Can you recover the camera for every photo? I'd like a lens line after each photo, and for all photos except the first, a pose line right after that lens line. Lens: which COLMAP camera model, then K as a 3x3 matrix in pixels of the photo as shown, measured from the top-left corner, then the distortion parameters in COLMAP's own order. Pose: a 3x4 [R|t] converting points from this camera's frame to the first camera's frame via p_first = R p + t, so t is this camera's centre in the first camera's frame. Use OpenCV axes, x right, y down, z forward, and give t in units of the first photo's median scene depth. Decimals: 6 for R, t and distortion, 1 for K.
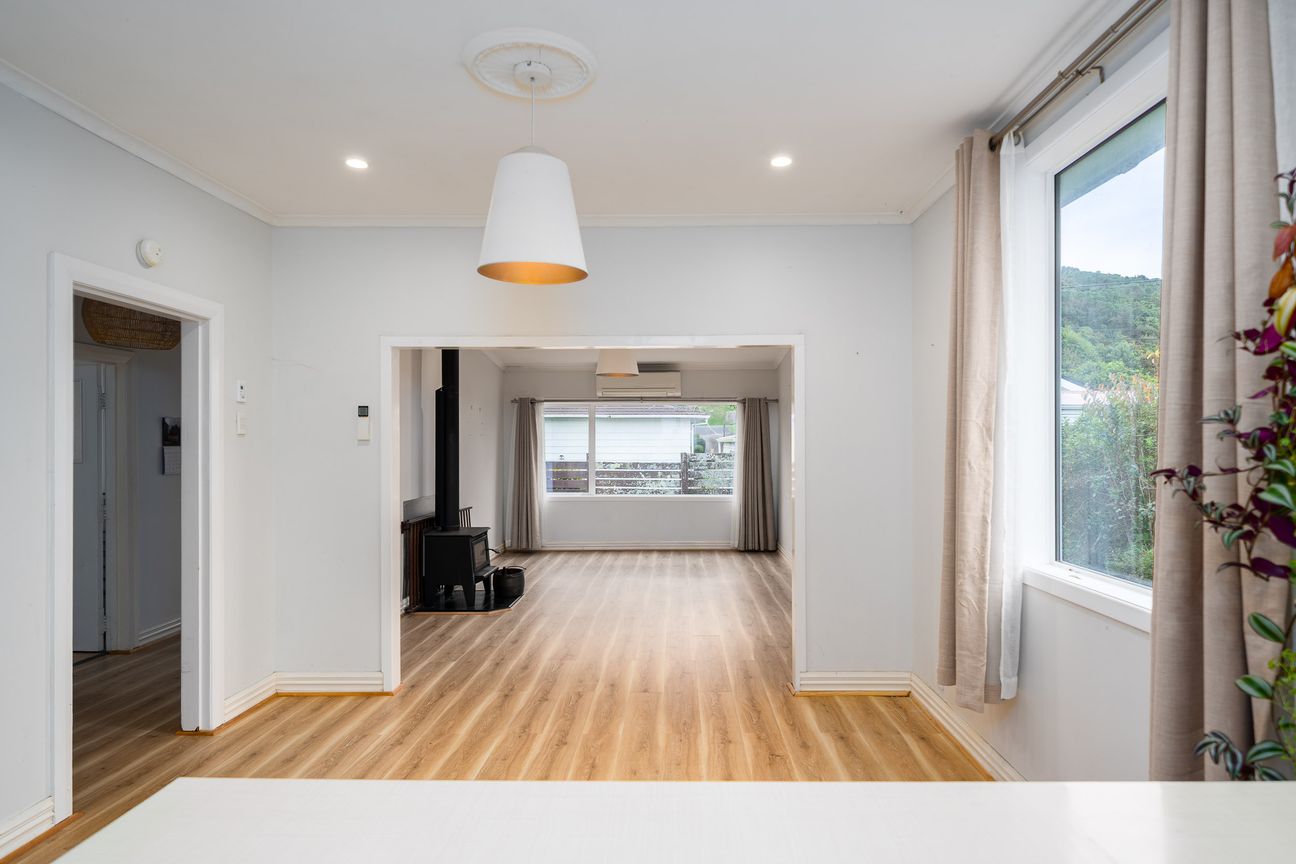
lens RADIAL K [[721.0, 0, 654.0], [0, 721.0, 455.5], [0, 0, 1]] dist [0.006008, 0.000445]
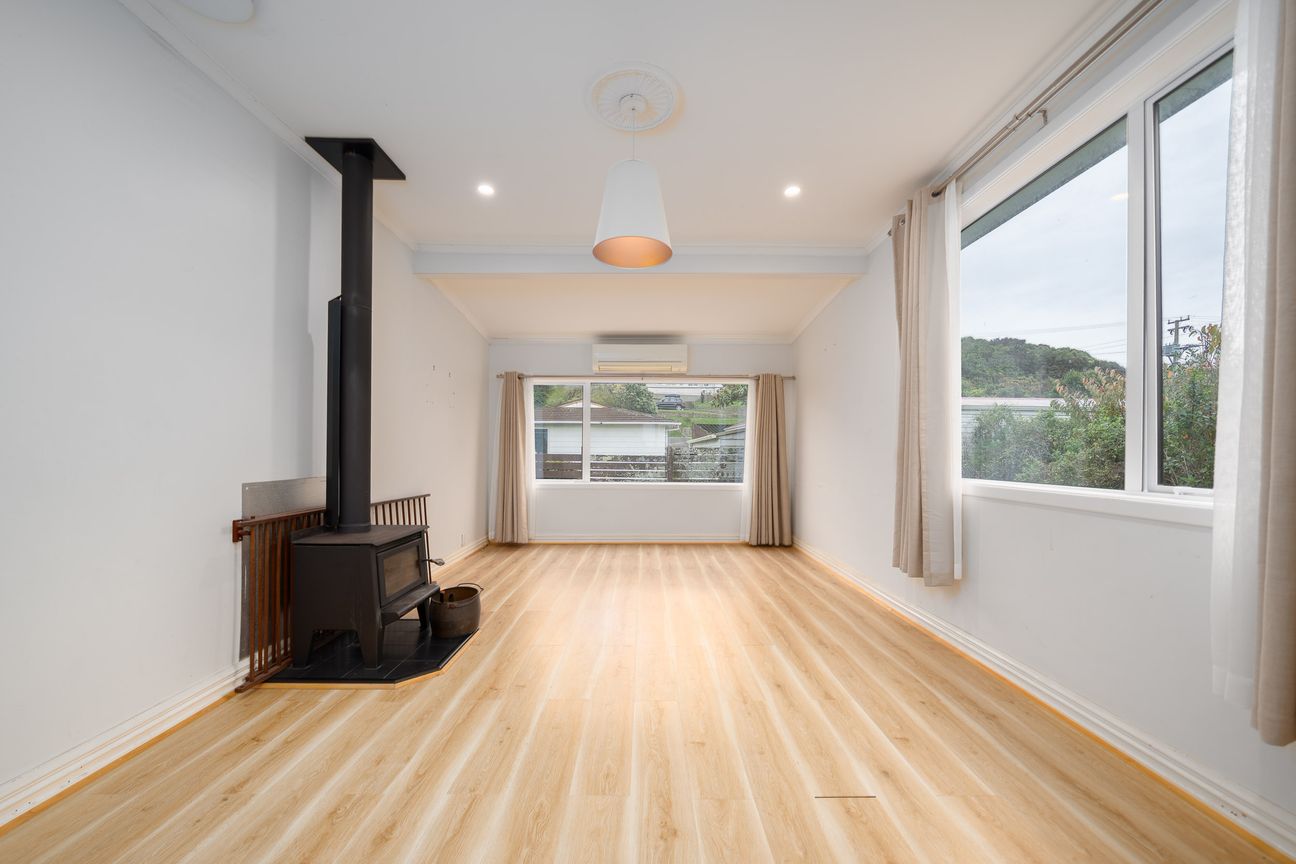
lens RADIAL K [[496.3, 0, 646.0], [0, 496.3, 456.6], [0, 0, 1]] dist [-0.020898, 0.000053]
pose [[0.999409, 0.008233, 0.033371, -0.033168], [-0.008004, 0.999943, -0.007000, 0.027803], [-0.033427, 0.006729, 0.999419, 0.392442]]
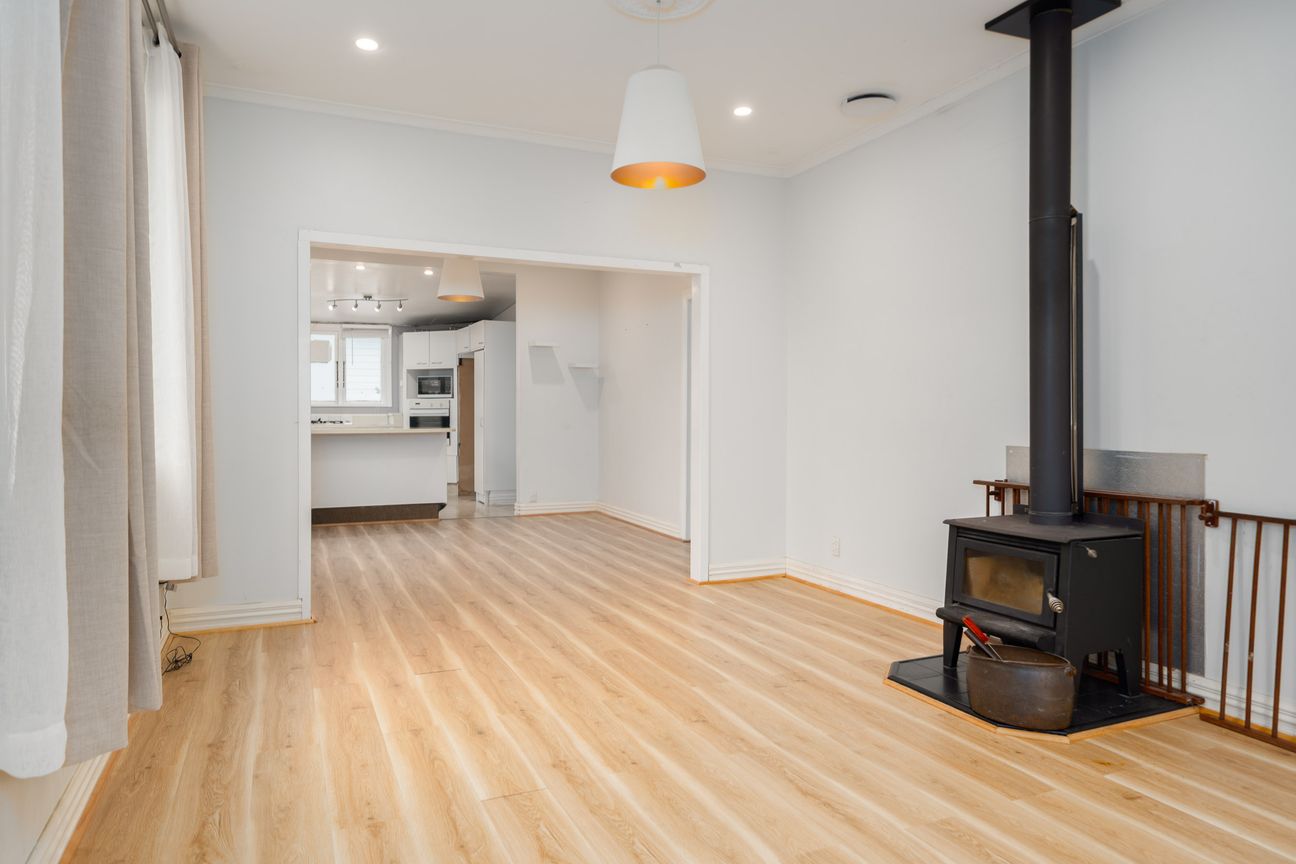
lens RADIAL K [[819.8, 0, 648.0], [0, 819.8, 432.0], [0, 0, 1]] dist [0.001812, 0.000336]
pose [[-0.901036, 0.013644, -0.433530, 0.106671], [-0.002184, 0.999350, 0.035992, 0.020313], [0.433739, 0.033377, -0.900420, 0.898344]]
